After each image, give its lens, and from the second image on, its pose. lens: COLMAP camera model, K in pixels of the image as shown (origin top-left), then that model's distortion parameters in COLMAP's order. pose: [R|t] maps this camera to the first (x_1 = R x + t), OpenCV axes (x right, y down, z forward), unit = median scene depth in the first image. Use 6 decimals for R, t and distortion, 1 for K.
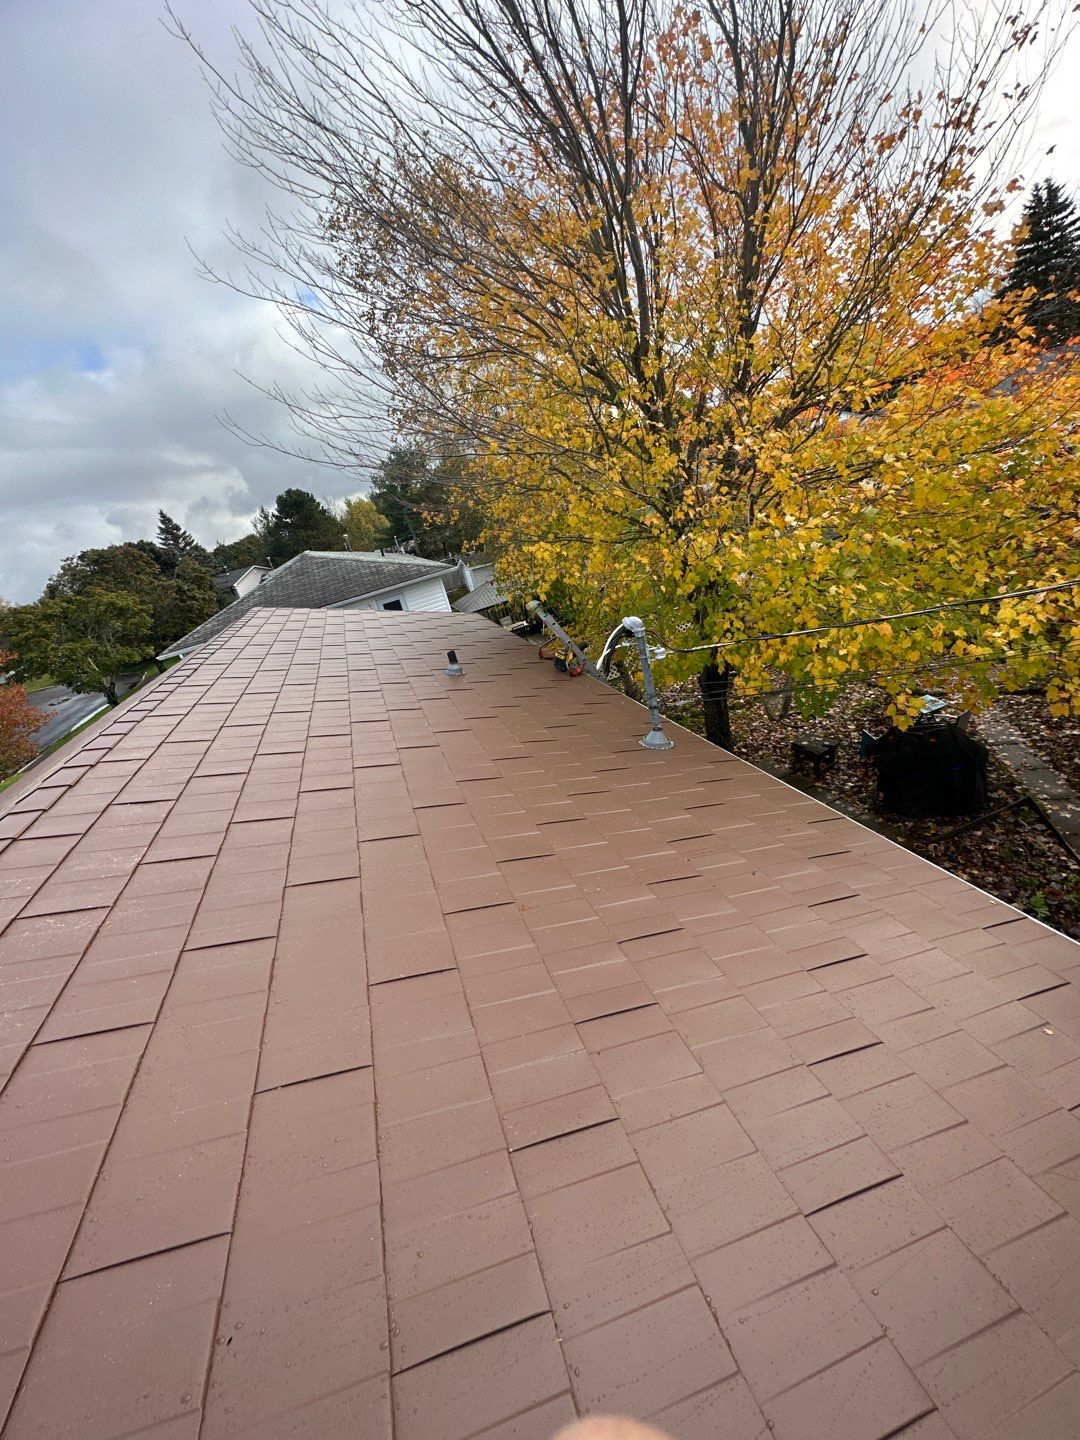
lens RADIAL K [[566.5, 0, 535.3], [0, 566.5, 722.3], [0, 0, 1]] dist [0.001233, -0.002565]
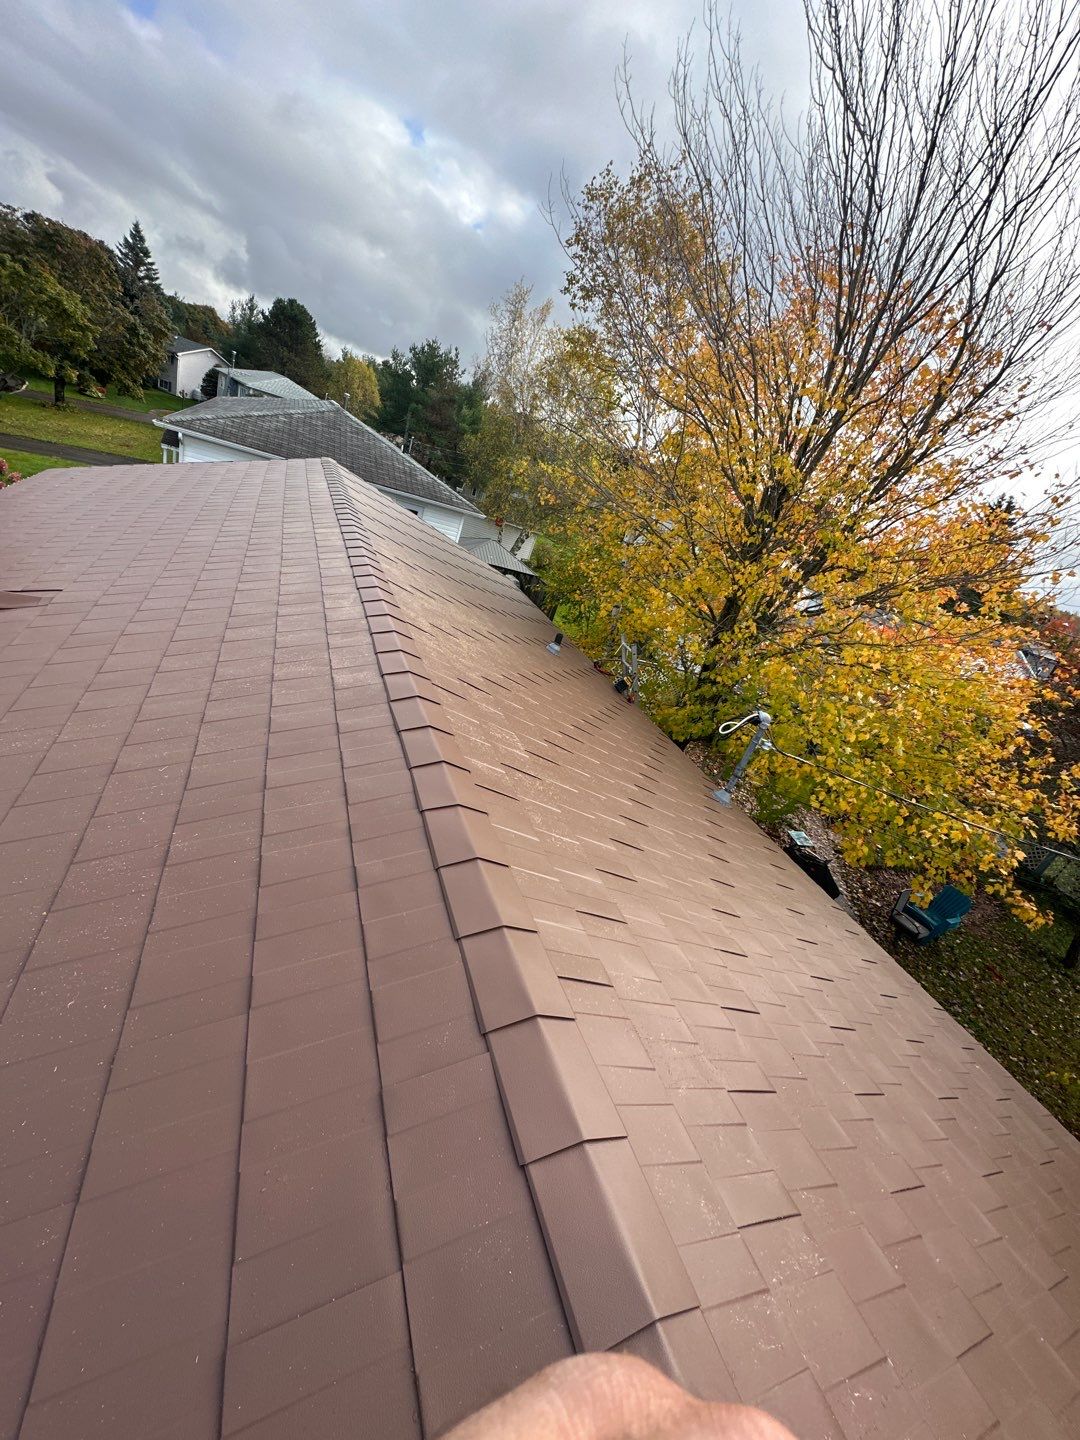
lens RADIAL K [[566.5, 0, 535.3], [0, 566.5, 722.3], [0, 0, 1]] dist [0.001233, -0.002565]
pose [[0.845220, 0.470377, 0.253668, -0.103310], [-0.480756, 0.876540, -0.023495, 0.021572], [-0.233402, -0.102094, 0.967006, -0.030094]]
